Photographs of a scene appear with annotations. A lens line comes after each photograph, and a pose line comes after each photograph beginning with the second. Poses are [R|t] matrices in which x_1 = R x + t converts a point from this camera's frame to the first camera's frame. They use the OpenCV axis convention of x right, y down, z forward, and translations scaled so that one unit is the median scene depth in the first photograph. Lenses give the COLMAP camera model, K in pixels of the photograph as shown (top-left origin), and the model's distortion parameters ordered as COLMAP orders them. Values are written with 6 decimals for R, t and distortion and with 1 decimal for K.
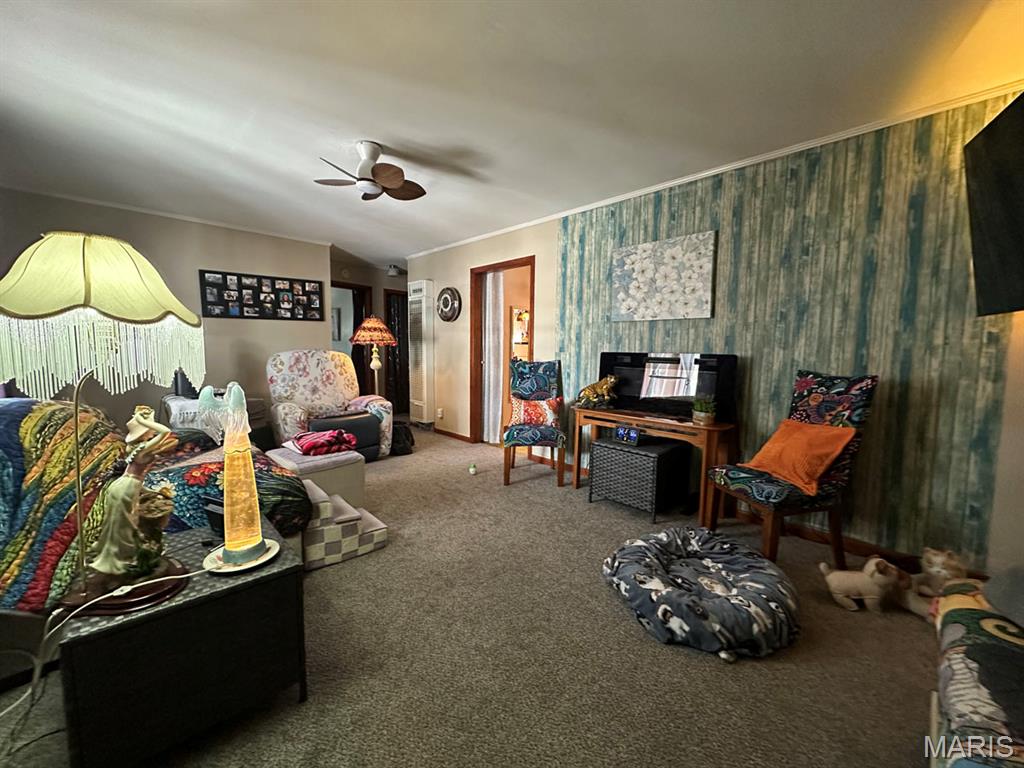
lens RADIAL K [[406.7, 0, 511.6], [0, 406.7, 382.7], [0, 0, 1]] dist [-0.000833, 0.000737]
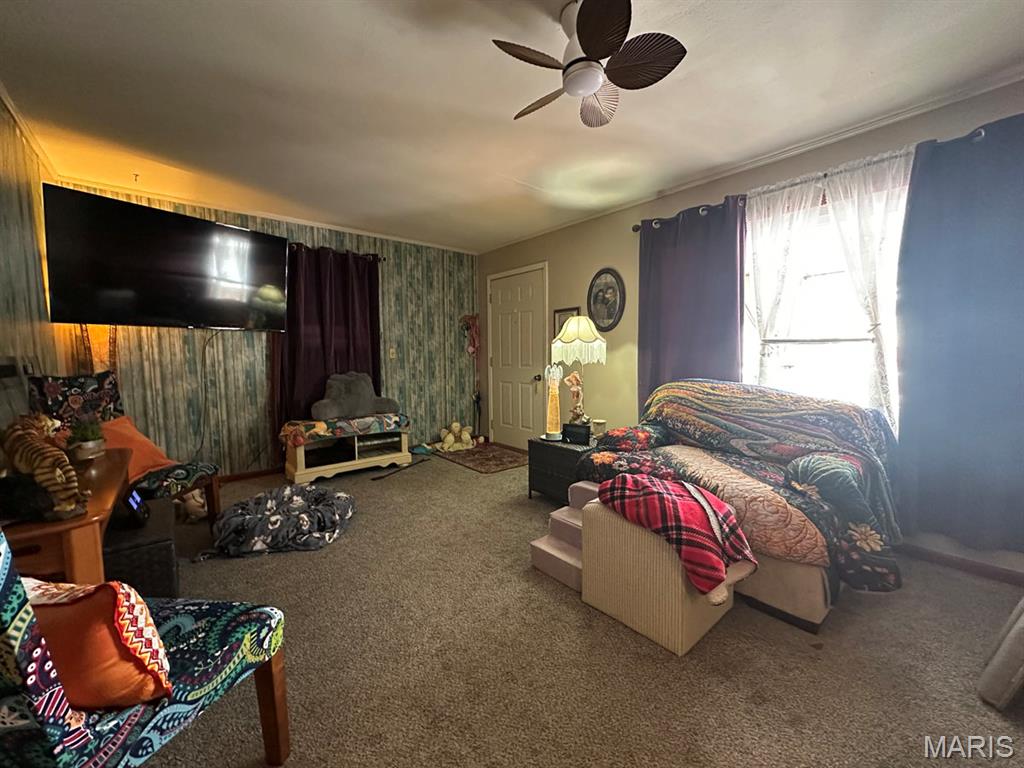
lens RADIAL K [[406.7, 0, 512.9], [0, 406.7, 383.0], [0, 0, 1]] dist [-0.000833, 0.000737]
pose [[-0.998196, -0.001885, 0.060014, -0.340191], [0.007681, 0.987287, 0.158764, -0.153462], [-0.059550, 0.158939, -0.985491, 1.990521]]
